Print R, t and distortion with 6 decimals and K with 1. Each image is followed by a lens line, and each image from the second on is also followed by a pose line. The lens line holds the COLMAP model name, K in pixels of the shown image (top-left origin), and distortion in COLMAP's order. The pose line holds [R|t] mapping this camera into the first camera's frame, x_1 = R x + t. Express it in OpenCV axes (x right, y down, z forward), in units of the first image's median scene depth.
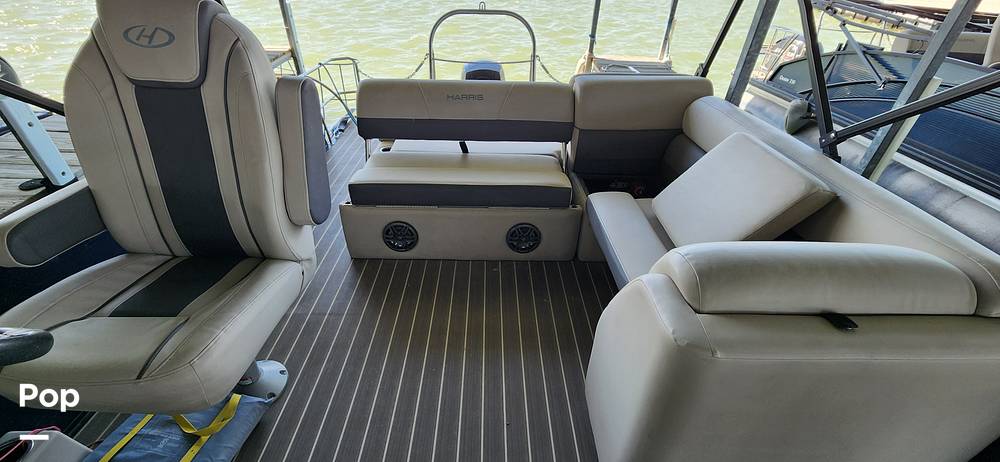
lens RADIAL K [[413.4, 0, 499.3], [0, 413.4, 234.6], [0, 0, 1]] dist [-0.005817, -0.000816]
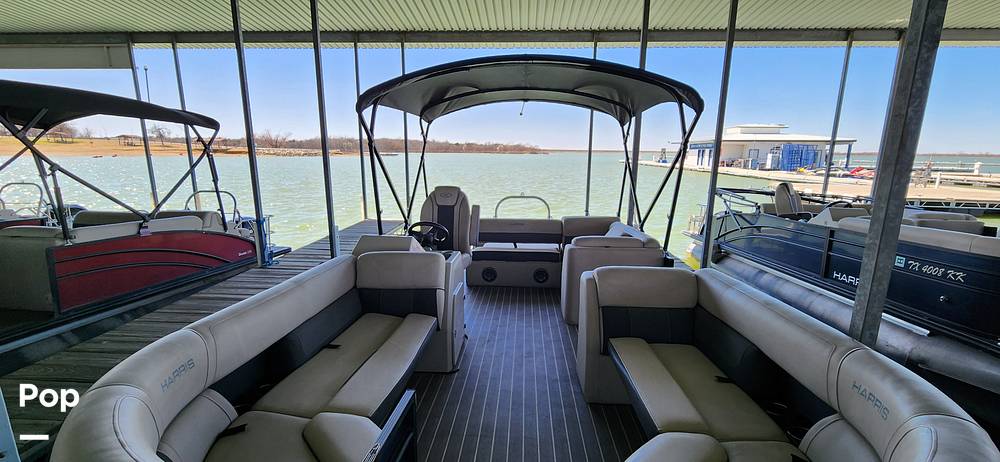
lens RADIAL K [[413.4, 0, 497.5], [0, 413.4, 233.2], [0, 0, 1]] dist [-0.005817, -0.000816]
pose [[0.996614, -0.006046, -0.081998, 0.005695], [-0.029316, 0.905614, -0.423088, 0.783545], [0.076817, 0.424059, 0.902371, -1.239710]]
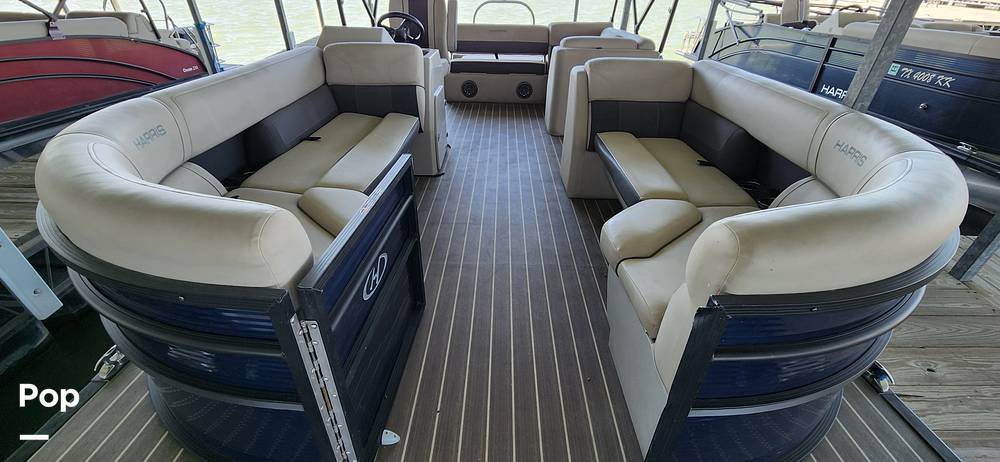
lens RADIAL K [[413.4, 0, 498.9], [0, 413.4, 244.9], [0, 0, 1]] dist [-0.005817, -0.000816]
pose [[0.999689, 0.005294, -0.024368, -0.019675], [-0.005986, 0.999578, -0.028412, 0.893071], [0.024208, 0.028549, 0.999299, -1.188664]]
